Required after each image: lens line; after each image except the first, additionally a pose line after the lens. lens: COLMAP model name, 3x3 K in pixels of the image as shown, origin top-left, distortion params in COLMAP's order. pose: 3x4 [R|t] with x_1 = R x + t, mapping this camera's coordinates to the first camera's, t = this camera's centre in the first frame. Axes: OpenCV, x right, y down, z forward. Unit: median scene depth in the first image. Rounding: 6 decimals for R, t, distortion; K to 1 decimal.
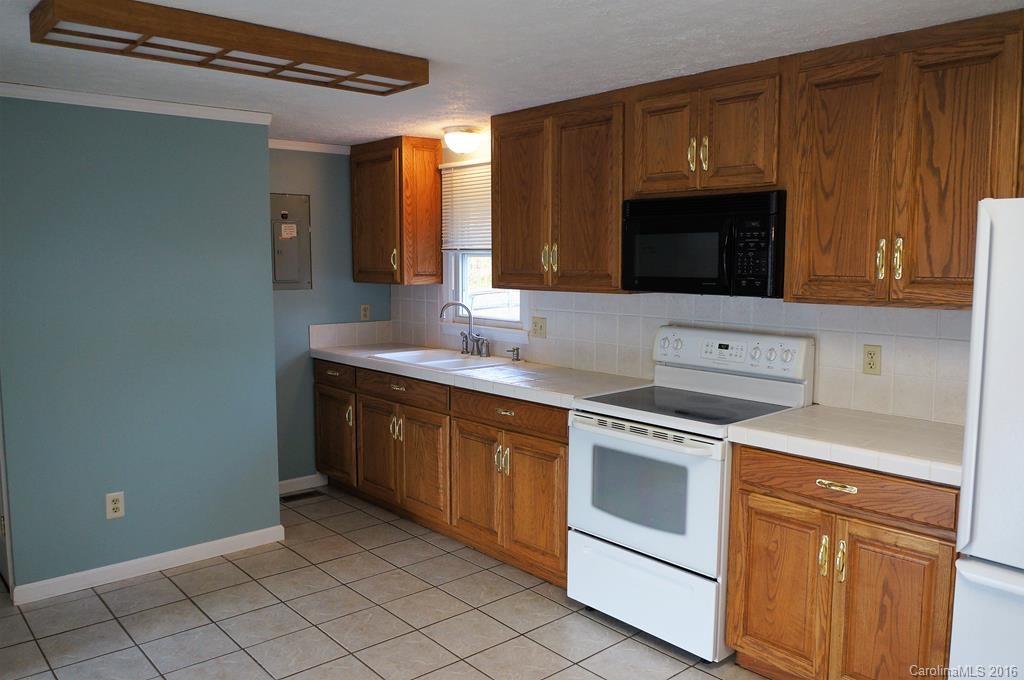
lens RADIAL K [[788.1, 0, 515.4], [0, 788.1, 337.3], [0, 0, 1]] dist [-0.036220, 0.001499]
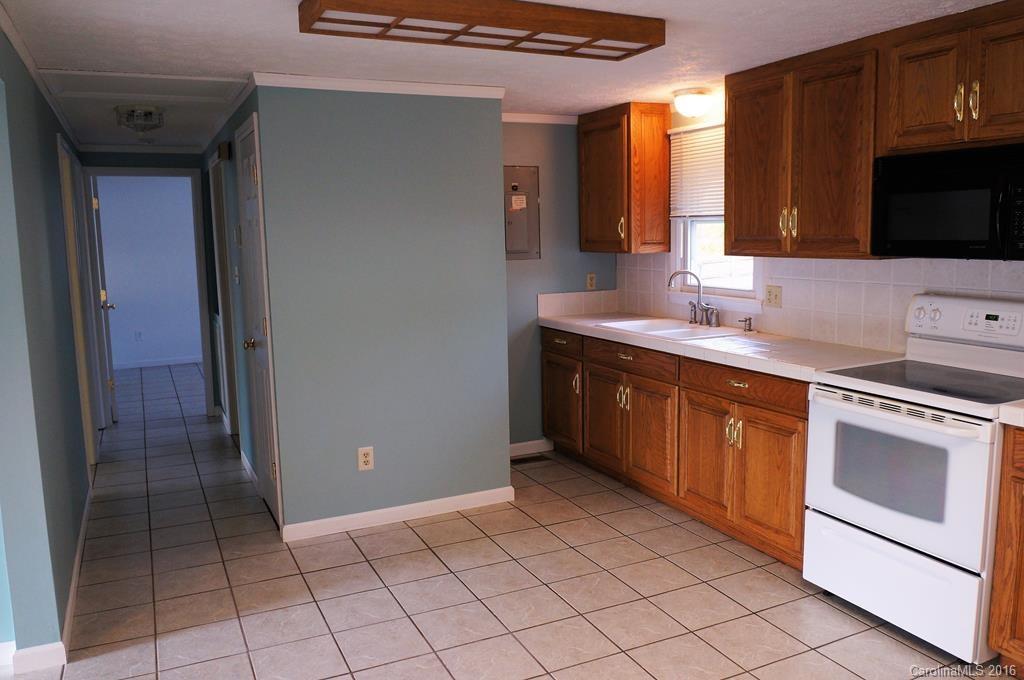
lens RADIAL K [[788.1, 0, 515.8], [0, 788.1, 336.5], [0, 0, 1]] dist [-0.036220, 0.001499]
pose [[0.963008, 0.014527, -0.269082, -0.019342], [-0.005001, 0.999337, 0.036056, 0.004154], [0.269428, -0.033376, 0.962442, 0.002137]]
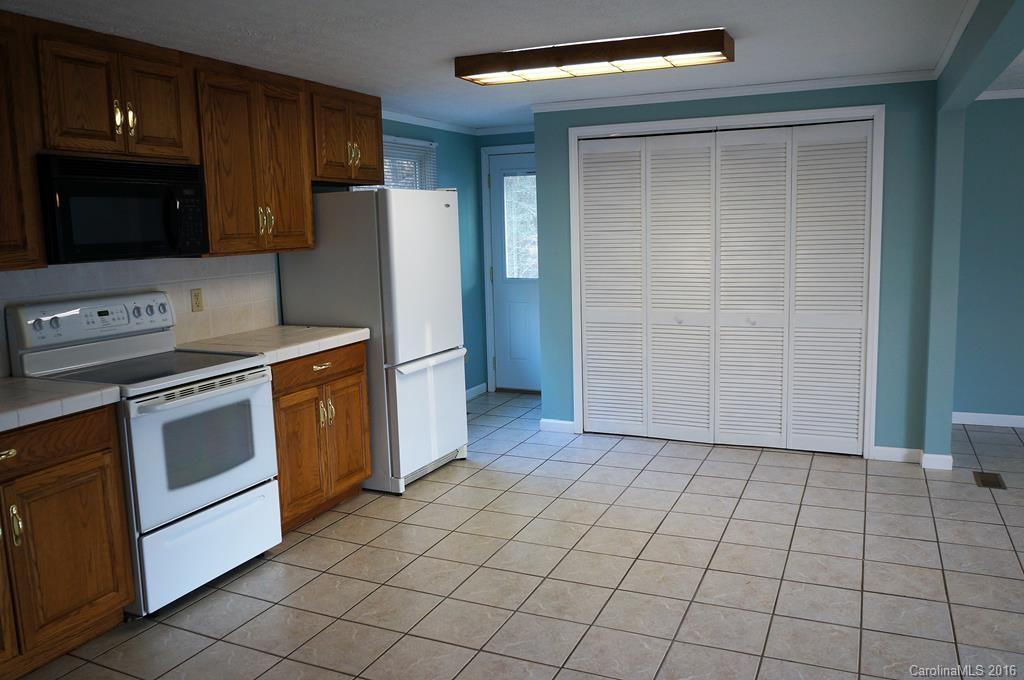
lens RADIAL K [[788.1, 0, 514.4], [0, 788.1, 338.7], [0, 0, 1]] dist [-0.036220, 0.001499]
pose [[-0.412343, -0.124096, 0.902537, -0.869309], [0.114898, 0.975685, 0.186647, -0.083905], [-0.903754, 0.180663, -0.388059, 0.947741]]
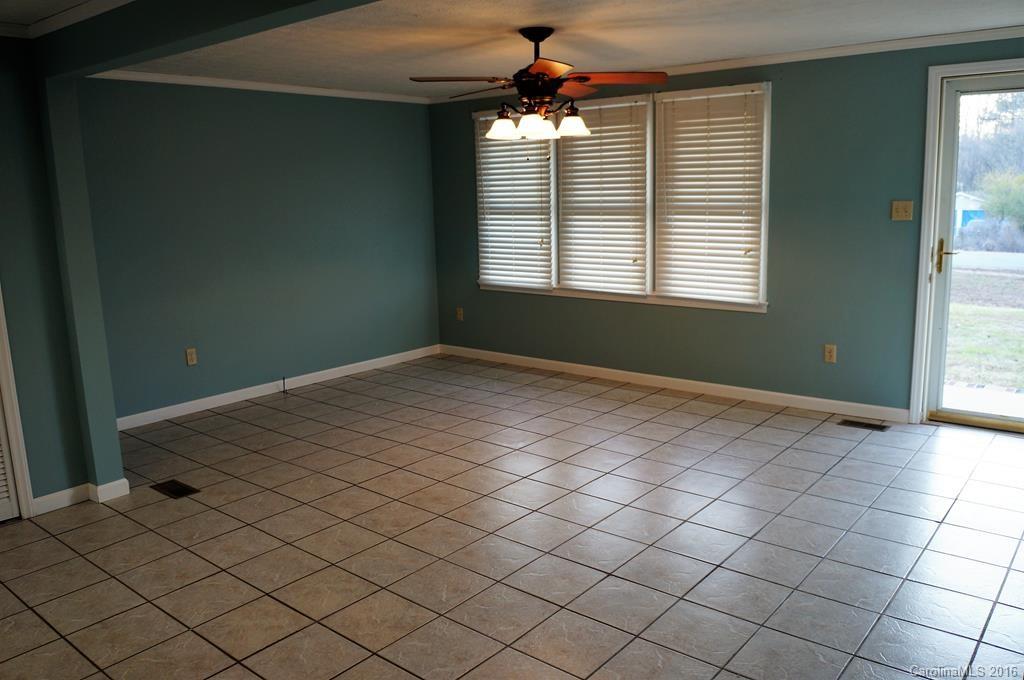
lens RADIAL K [[788.1, 0, 514.1], [0, 788.1, 339.9], [0, 0, 1]] dist [-0.036220, 0.001499]
pose [[-0.987269, 0.048446, -0.151500, -0.401094], [0.004261, 0.960200, 0.279281, -0.077222], [0.159000, 0.275080, -0.948182, 0.936879]]
